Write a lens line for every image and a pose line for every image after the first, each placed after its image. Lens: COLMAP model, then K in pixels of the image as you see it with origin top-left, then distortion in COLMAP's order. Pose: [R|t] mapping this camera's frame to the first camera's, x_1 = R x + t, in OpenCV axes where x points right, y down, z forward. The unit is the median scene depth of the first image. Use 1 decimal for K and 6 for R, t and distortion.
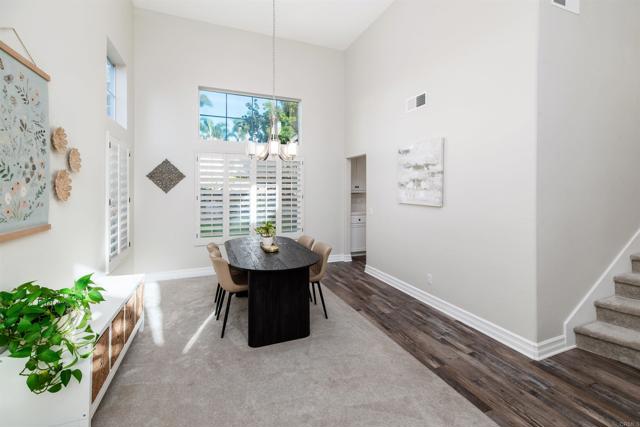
lens RADIAL K [[288.4, 0, 315.2], [0, 288.4, 190.3], [0, 0, 1]] dist [-0.000359, 0.000552]
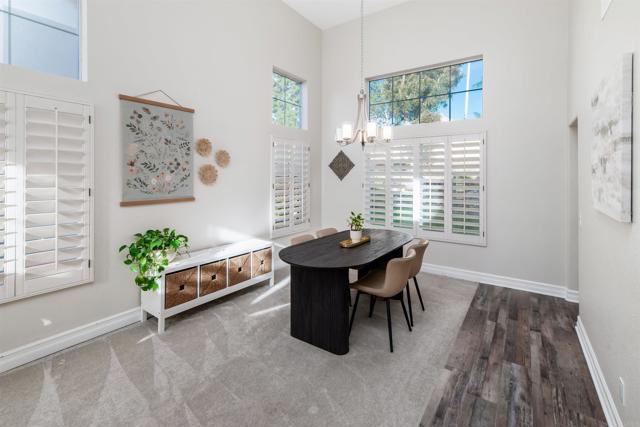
lens RADIAL K [[288.4, 0, 322.7], [0, 288.4, 175.7], [0, 0, 1]] dist [-0.000359, 0.000552]
pose [[0.554465, 0.000866, -0.832206, 0.562893], [-0.007432, 0.999965, -0.003911, -0.005127], [0.832174, 0.008354, 0.554452, 0.439183]]
